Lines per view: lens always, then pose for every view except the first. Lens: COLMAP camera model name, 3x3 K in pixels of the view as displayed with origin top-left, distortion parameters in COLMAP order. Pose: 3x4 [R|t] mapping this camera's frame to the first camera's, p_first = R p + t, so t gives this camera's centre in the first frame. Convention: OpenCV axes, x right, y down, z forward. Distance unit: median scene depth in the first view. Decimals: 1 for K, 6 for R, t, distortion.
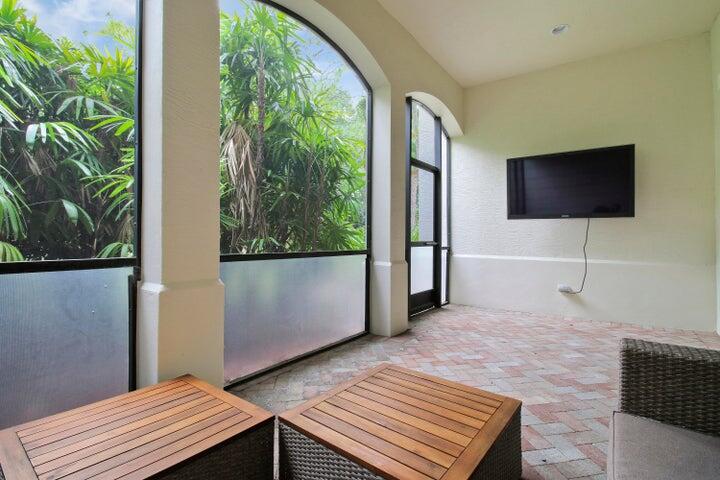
lens RADIAL K [[338.1, 0, 362.2], [0, 338.1, 238.3], [0, 0, 1]] dist [-0.003657, -0.000689]
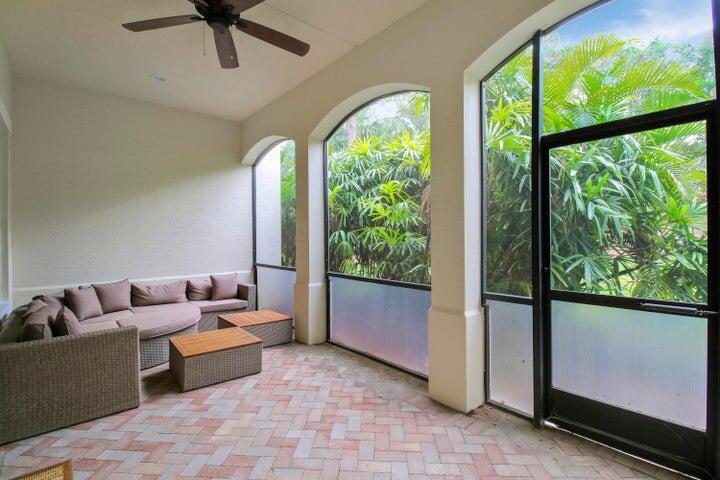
lens RADIAL K [[338.1, 0, 362.0], [0, 338.1, 239.6], [0, 0, 1]] dist [-0.003657, -0.000689]
pose [[-0.205642, 0.005225, -0.978613, 1.109356], [0.002709, 0.999985, 0.004770, -0.111477], [0.978623, -0.001670, -0.205653, 1.228563]]
